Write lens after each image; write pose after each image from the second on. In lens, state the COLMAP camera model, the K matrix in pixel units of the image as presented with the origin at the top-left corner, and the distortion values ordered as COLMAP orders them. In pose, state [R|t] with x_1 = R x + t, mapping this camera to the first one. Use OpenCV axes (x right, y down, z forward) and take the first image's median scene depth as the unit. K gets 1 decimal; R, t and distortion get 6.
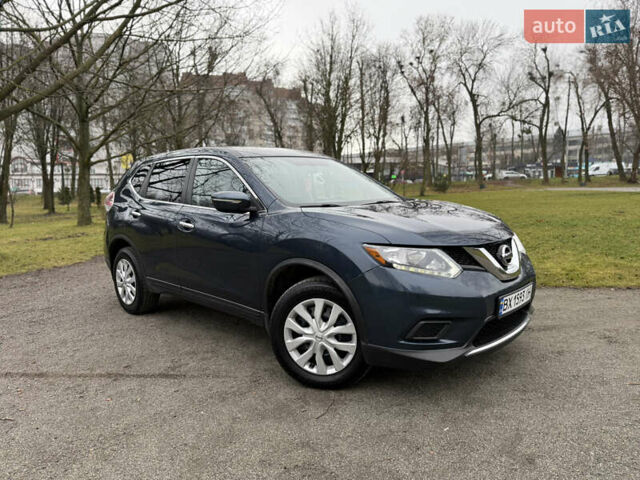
lens RADIAL K [[504.3, 0, 302.3], [0, 504.3, 240.2], [0, 0, 1]] dist [0.077857, -0.138046]
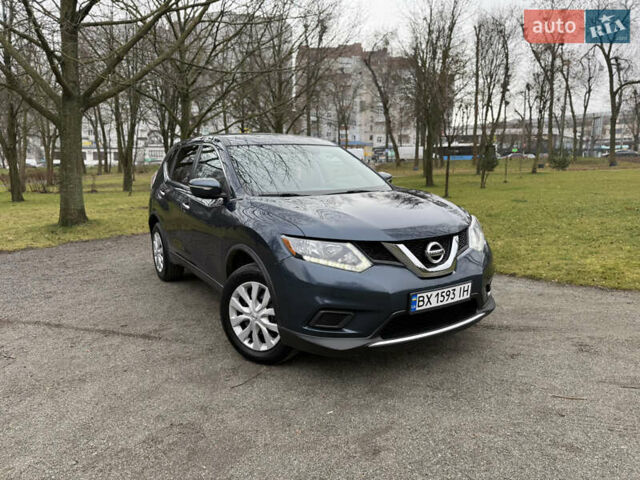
lens RADIAL K [[504.3, 0, 302.3], [0, 504.3, 240.2], [0, 0, 1]] dist [0.077857, -0.138046]
pose [[0.964262, 0.053814, -0.259428, 0.399578], [-0.038404, 0.997204, 0.064107, -0.047165], [0.262152, -0.051853, 0.963632, -0.023197]]
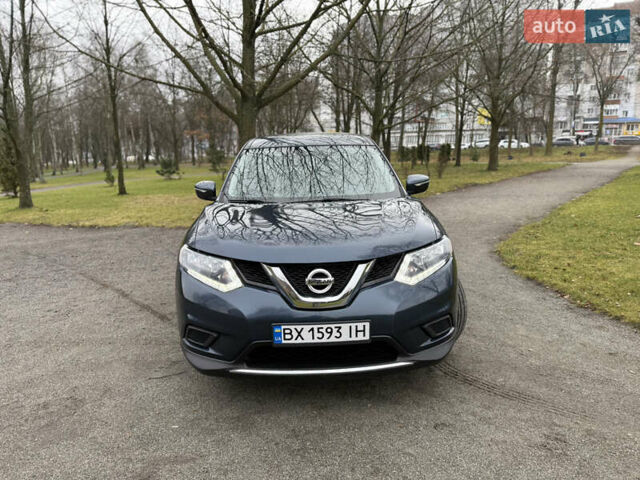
lens RADIAL K [[482.2, 0, 320.0], [0, 482.2, 240.0], [0, 0, 1]] dist [0.078601, 0.000104]
pose [[0.706056, 0.148271, -0.692460, 0.942134], [-0.078569, 0.988200, 0.131484, -0.144798], [0.703784, -0.038429, 0.709374, 0.413428]]
